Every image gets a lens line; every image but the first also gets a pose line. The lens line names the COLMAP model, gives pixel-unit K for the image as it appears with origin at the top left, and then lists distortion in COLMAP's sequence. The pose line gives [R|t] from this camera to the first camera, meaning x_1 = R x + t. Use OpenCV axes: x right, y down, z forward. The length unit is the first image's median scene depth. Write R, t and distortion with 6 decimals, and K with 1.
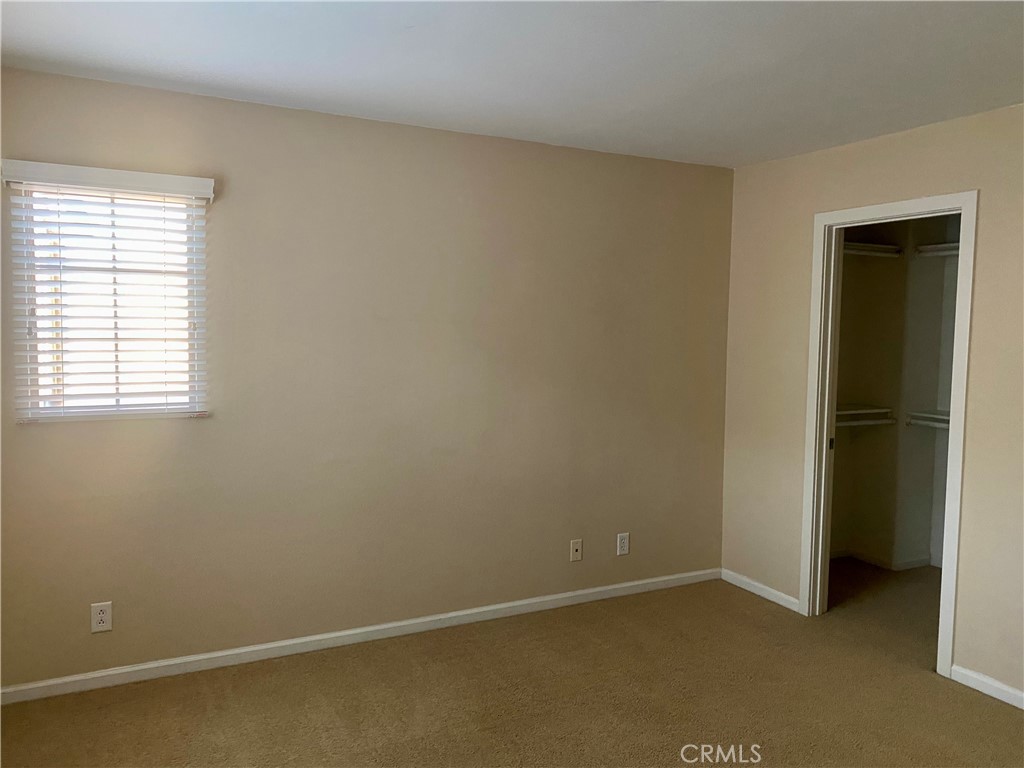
lens RADIAL K [[773.4, 0, 503.7], [0, 773.4, 394.7], [0, 0, 1]] dist [-0.046301, 0.000662]
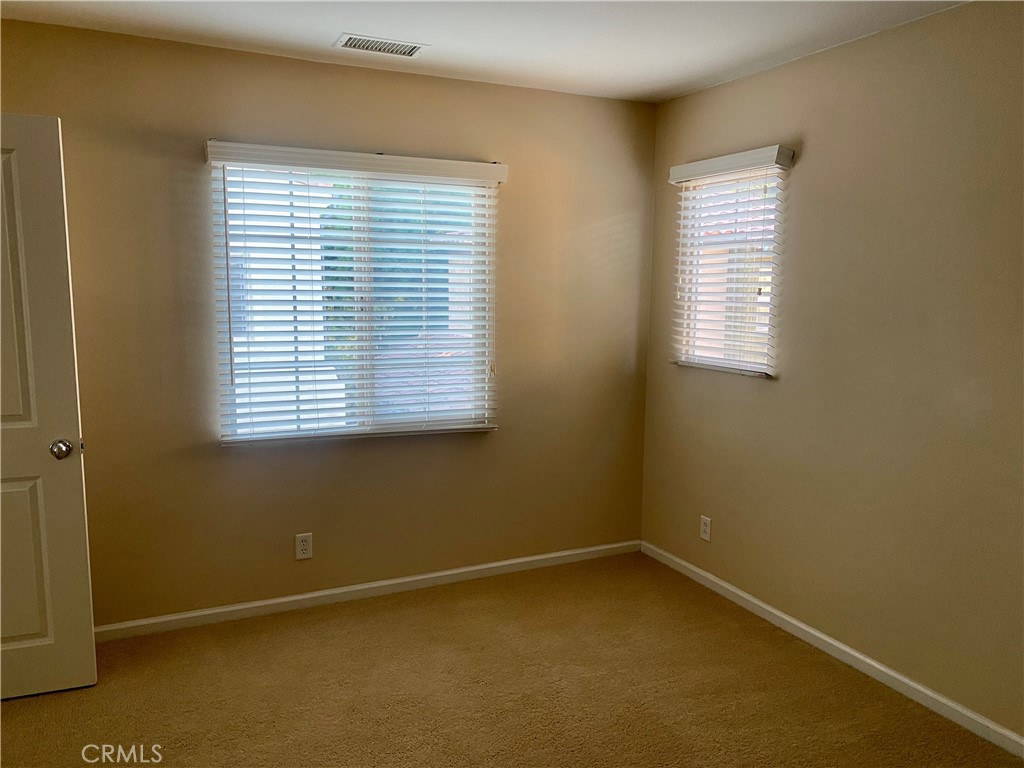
lens RADIAL K [[773.4, 0, 503.7], [0, 773.4, 394.7], [0, 0, 1]] dist [-0.046301, 0.000662]
pose [[-0.037925, 0.142123, -0.989122, 0.689083], [-0.090289, 0.985298, 0.145035, -0.073127], [0.995193, 0.094807, -0.024536, 0.687041]]
